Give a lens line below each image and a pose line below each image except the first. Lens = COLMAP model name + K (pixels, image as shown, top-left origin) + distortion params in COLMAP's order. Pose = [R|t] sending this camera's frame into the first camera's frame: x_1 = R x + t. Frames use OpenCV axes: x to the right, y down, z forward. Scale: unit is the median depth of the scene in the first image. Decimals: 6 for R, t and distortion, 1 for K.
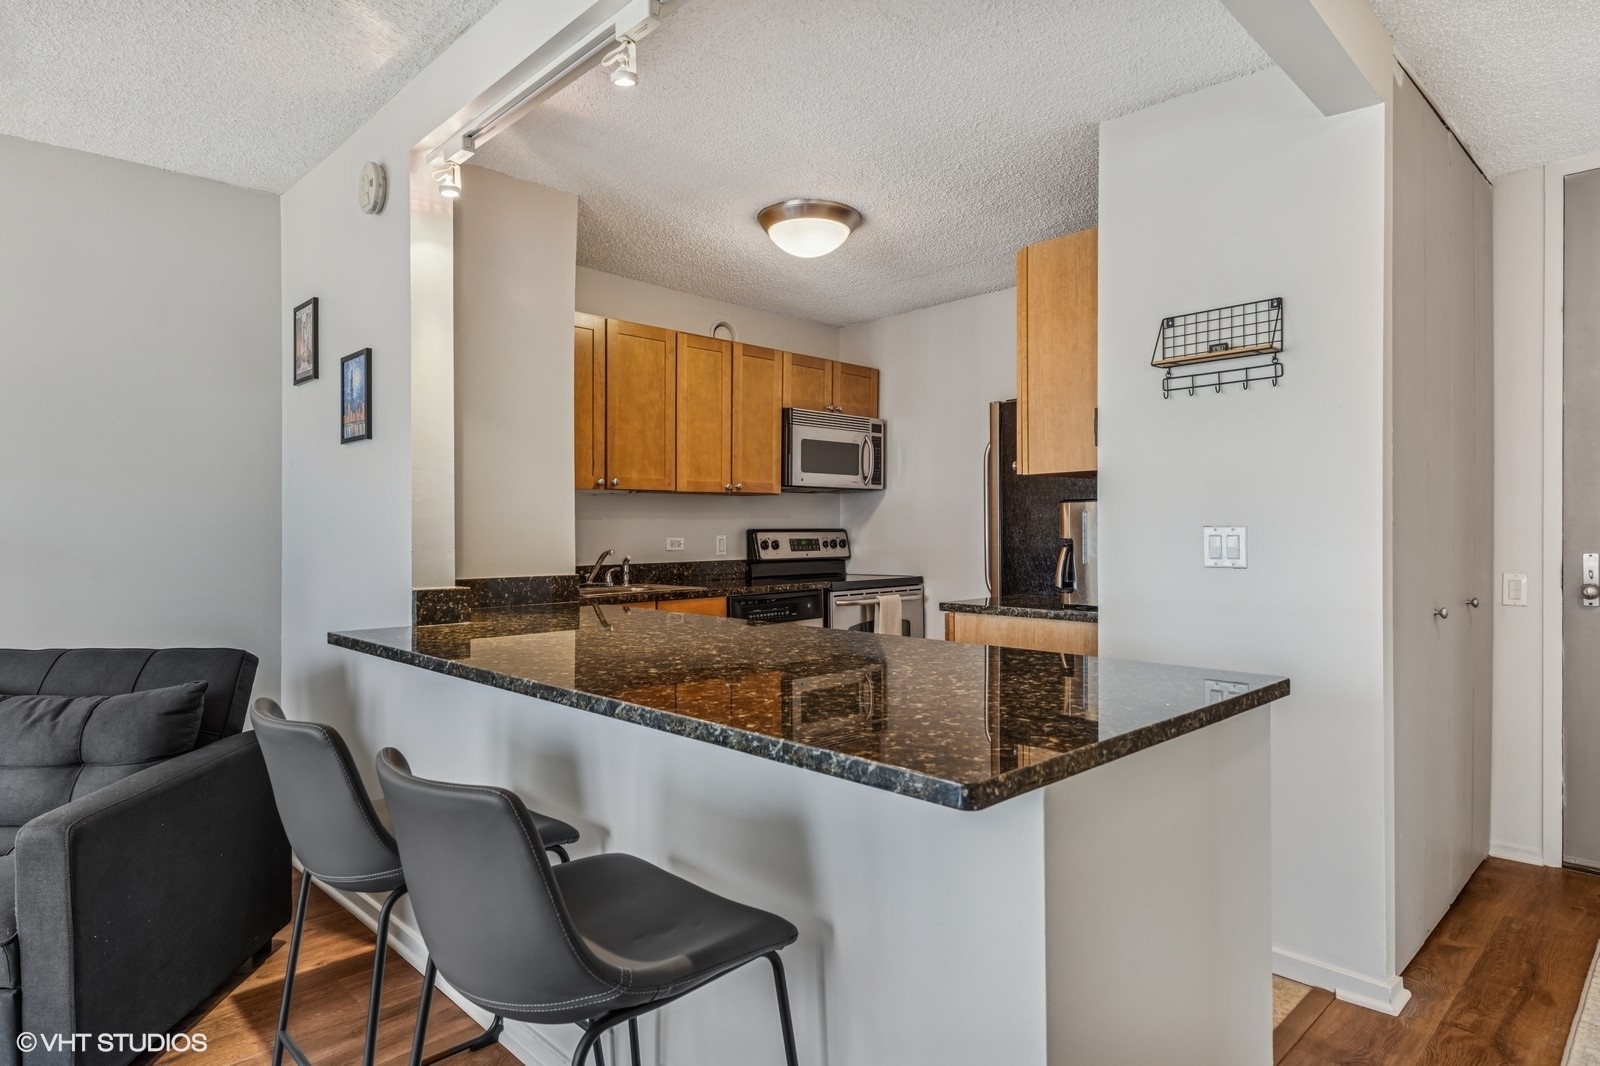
lens RADIAL K [[901.6, 0, 800.0], [0, 901.6, 533.0], [0, 0, 1]] dist [0.043108, -0.025398]
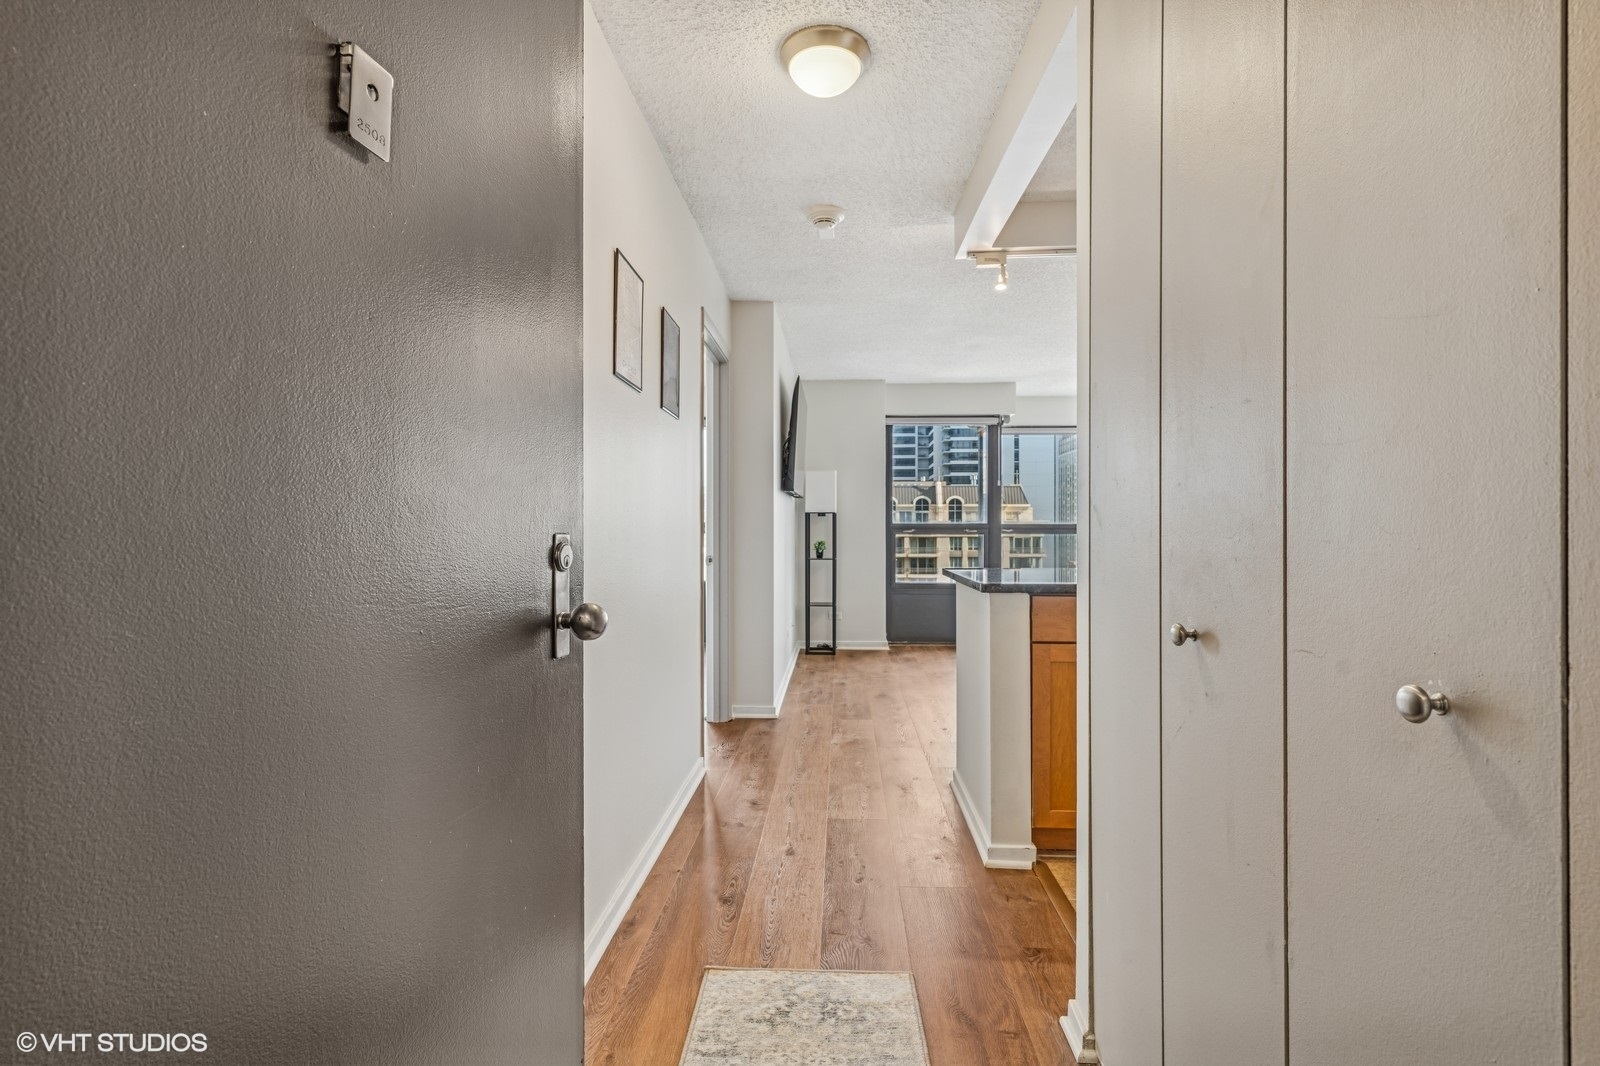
lens RADIAL K [[771.9, 0, 800.0], [0, 771.9, 533.0], [0, 0, 1]] dist [-0.000981, 0.000306]
pose [[-0.734318, 0.006815, -0.678771, 0.693975], [0.000477, 0.999955, 0.009524, 0.017751], [0.678805, 0.006670, -0.734288, 0.708057]]
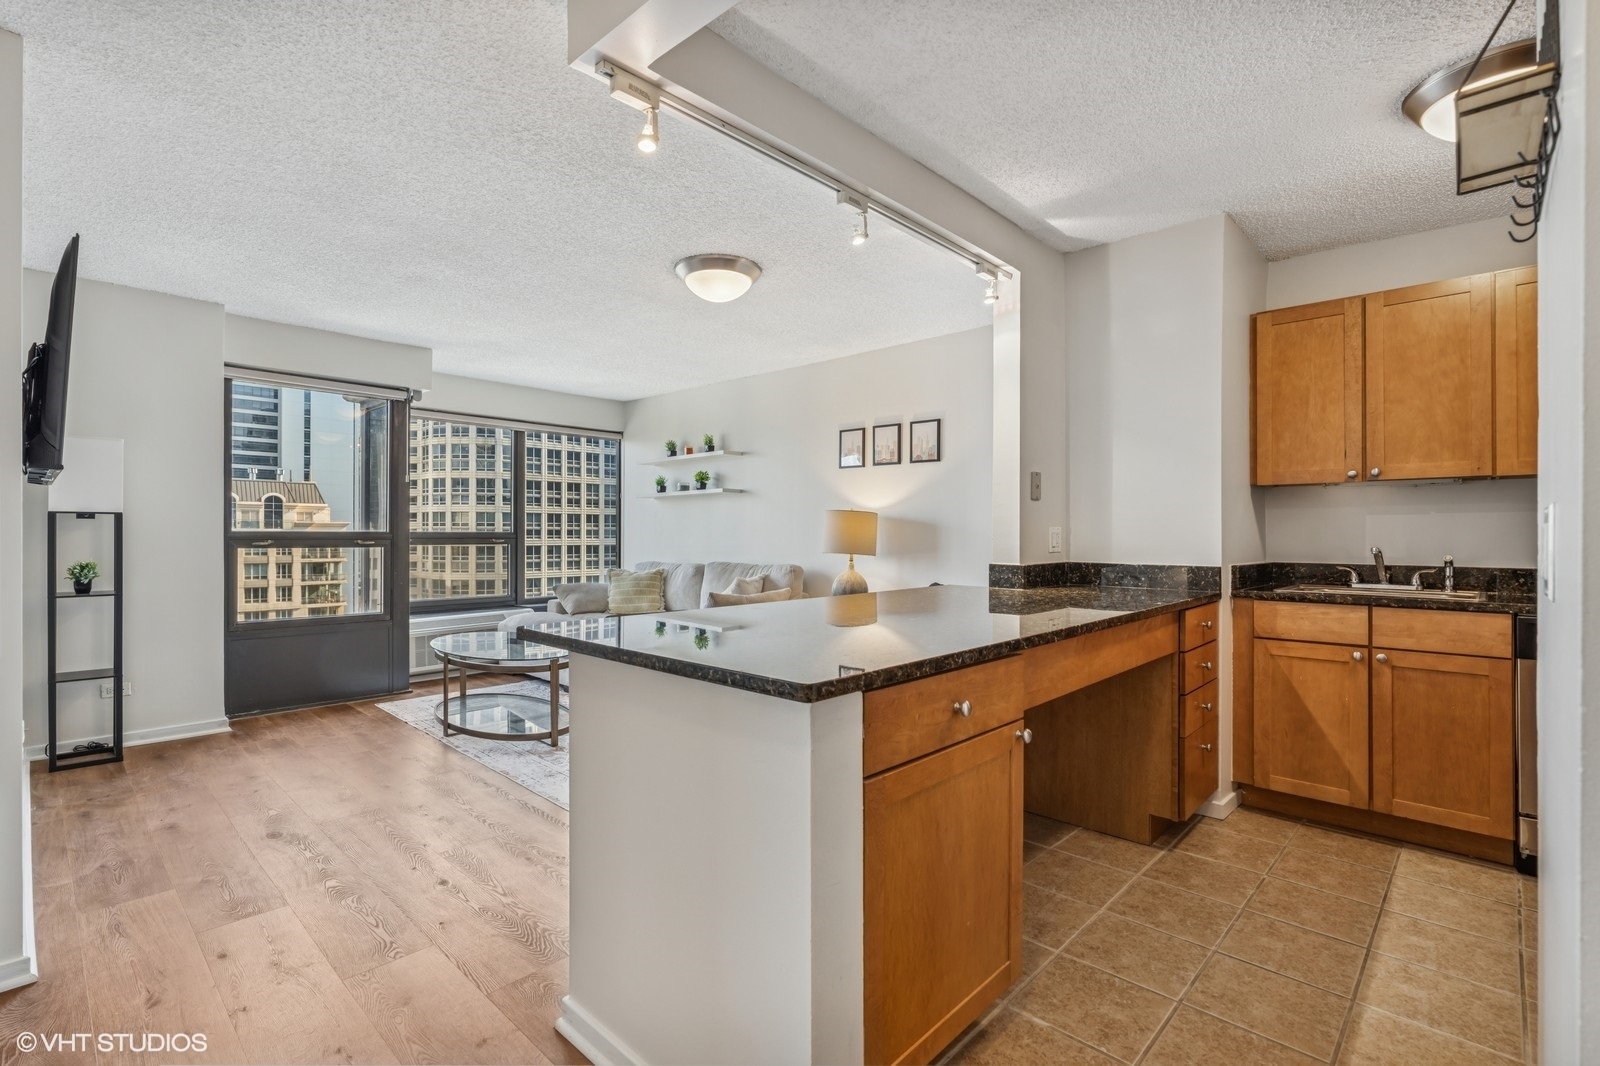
lens RADIAL K [[735.9, 0, 796.6], [0, 735.9, 533.8], [0, 0, 1]] dist [-0.000186, -0.000428]
pose [[0.037590, 0.004578, -0.999283, 0.468748], [-0.007660, 0.999961, 0.004292, 0.005527], [0.999264, 0.007493, 0.037624, 0.364660]]
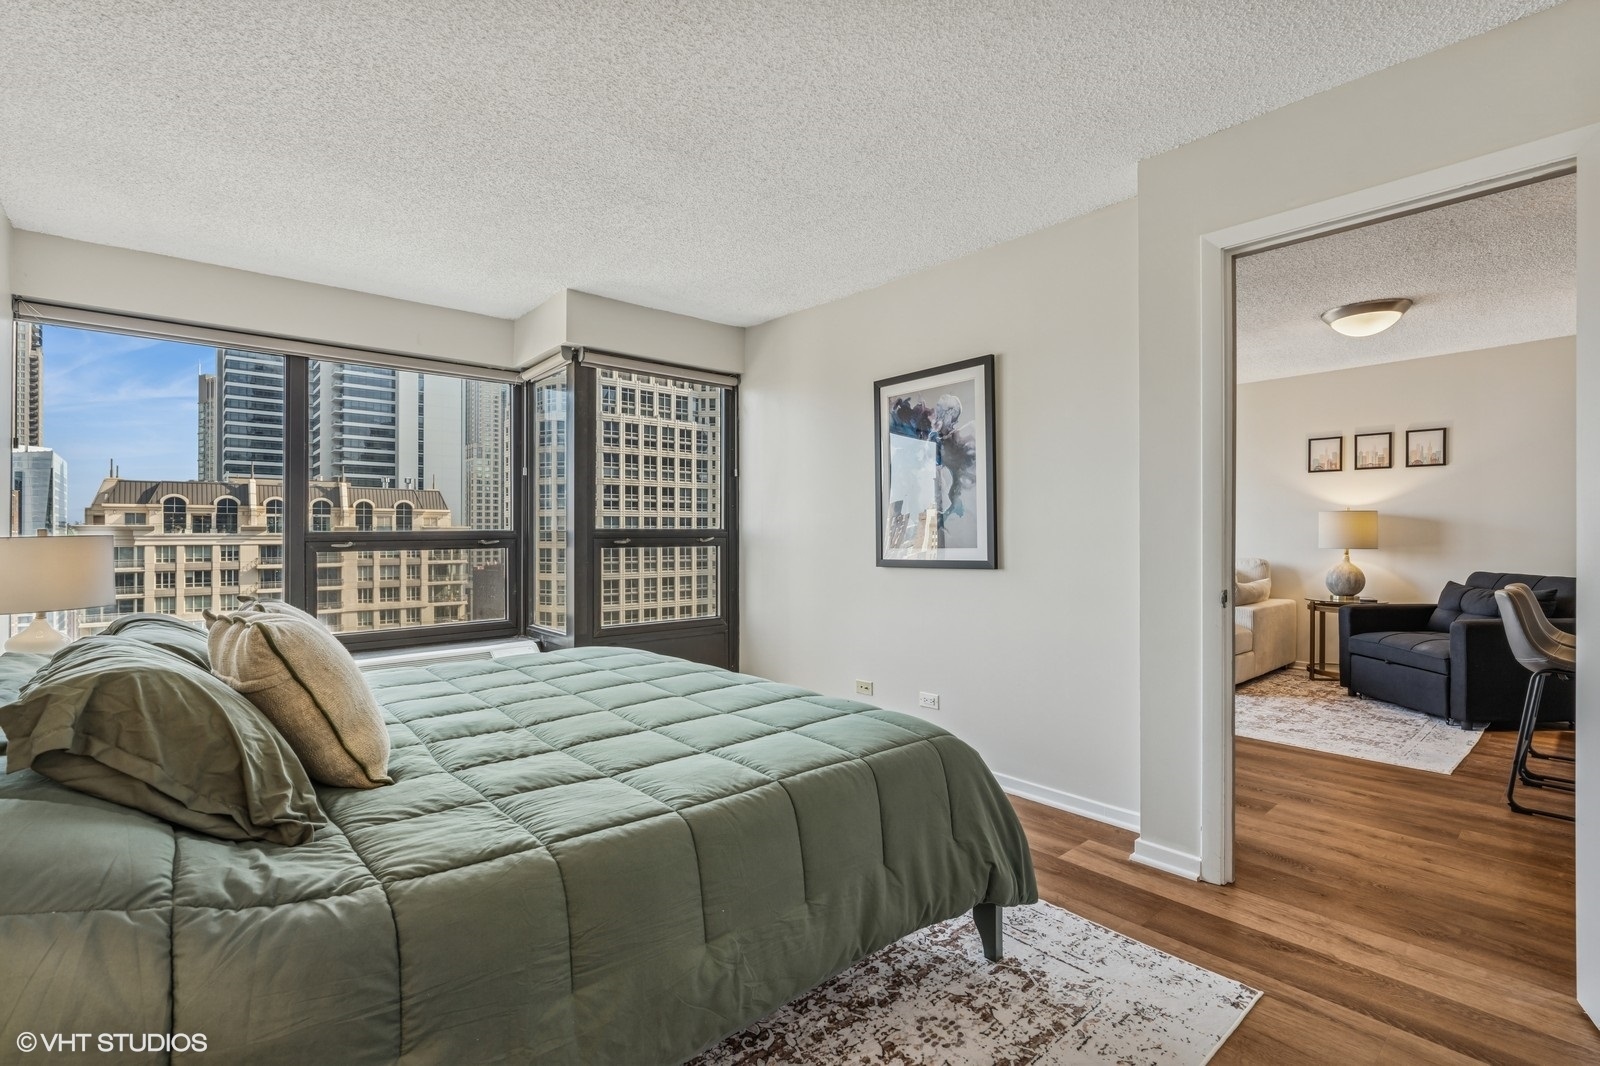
lens RADIAL K [[727.1, 0, 786.6], [0, 727.1, 527.2], [0, 0, 1]] dist [-0.001653, 0.000682]
pose [[-0.063579, -0.006672, -0.997954, 0.666019], [-0.001636, 0.999977, -0.006581, 0.014555], [0.997975, 0.001214, -0.063589, -0.404276]]
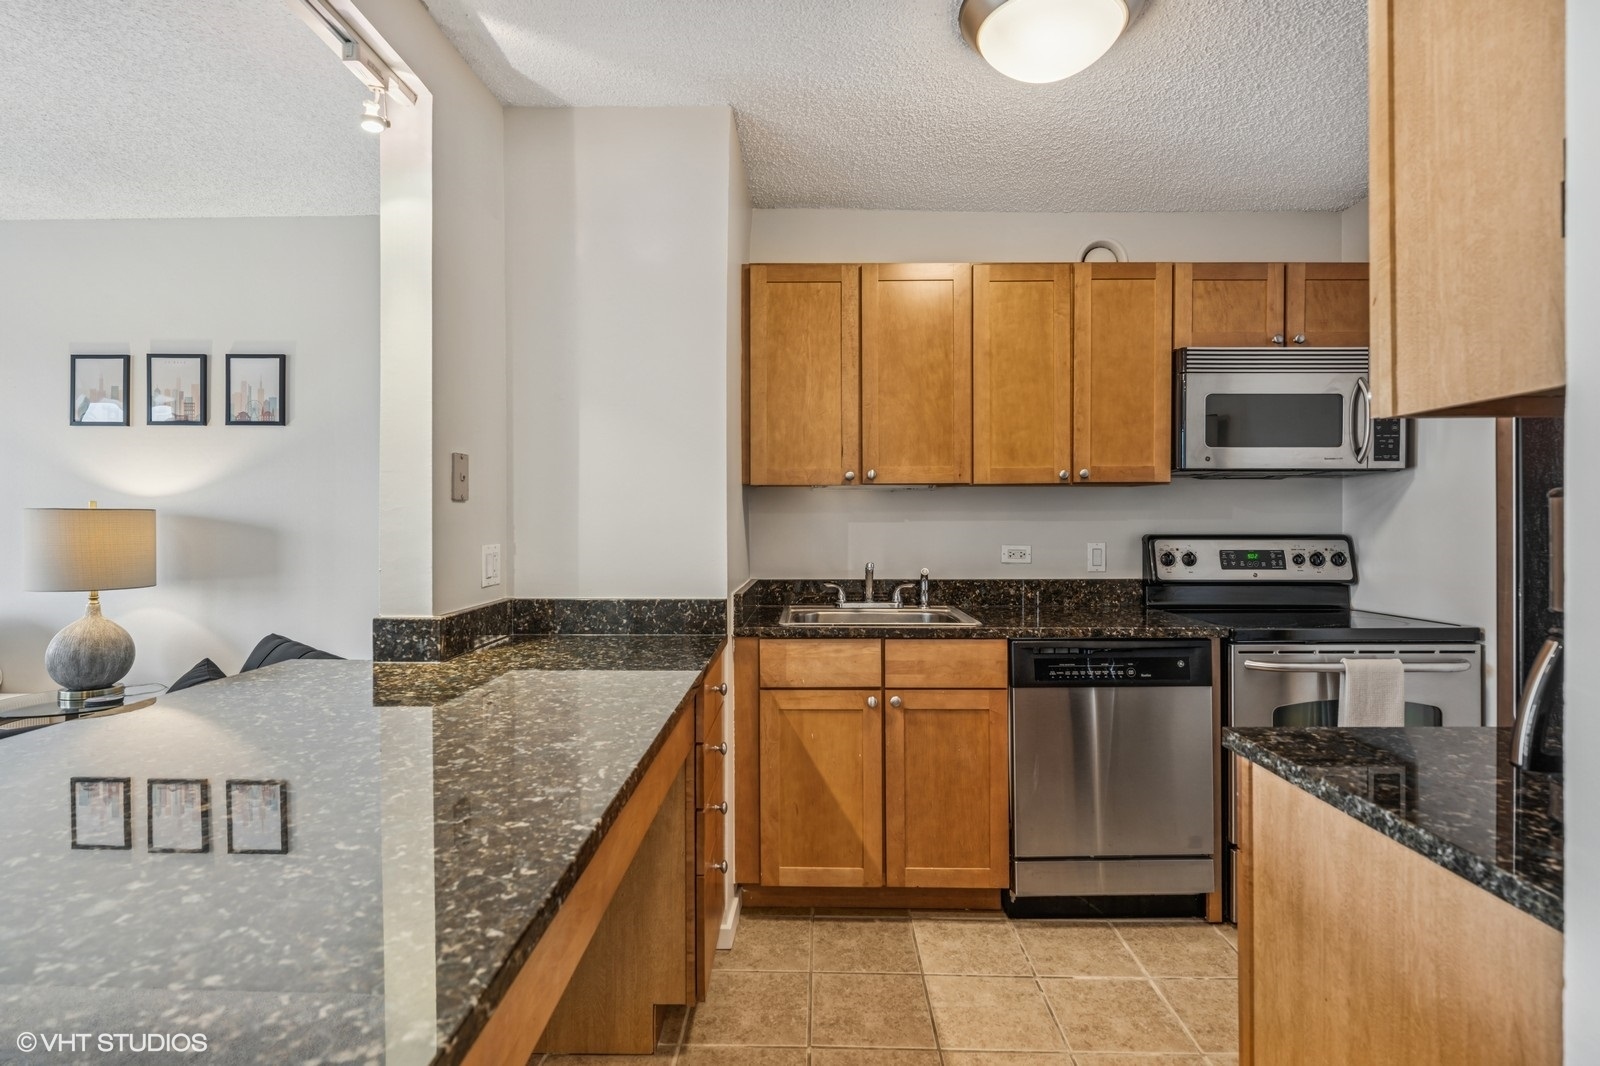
lens RADIAL K [[799.0, 0, 803.0], [0, 799.0, 518.4], [0, 0, 1]] dist [-0.008399, 0.000324]
pose [[0.706638, 0.002759, -0.707570, 0.215760], [-0.004588, 0.999989, -0.000683, -0.017291], [0.707560, 0.003729, 0.706643, 0.442917]]
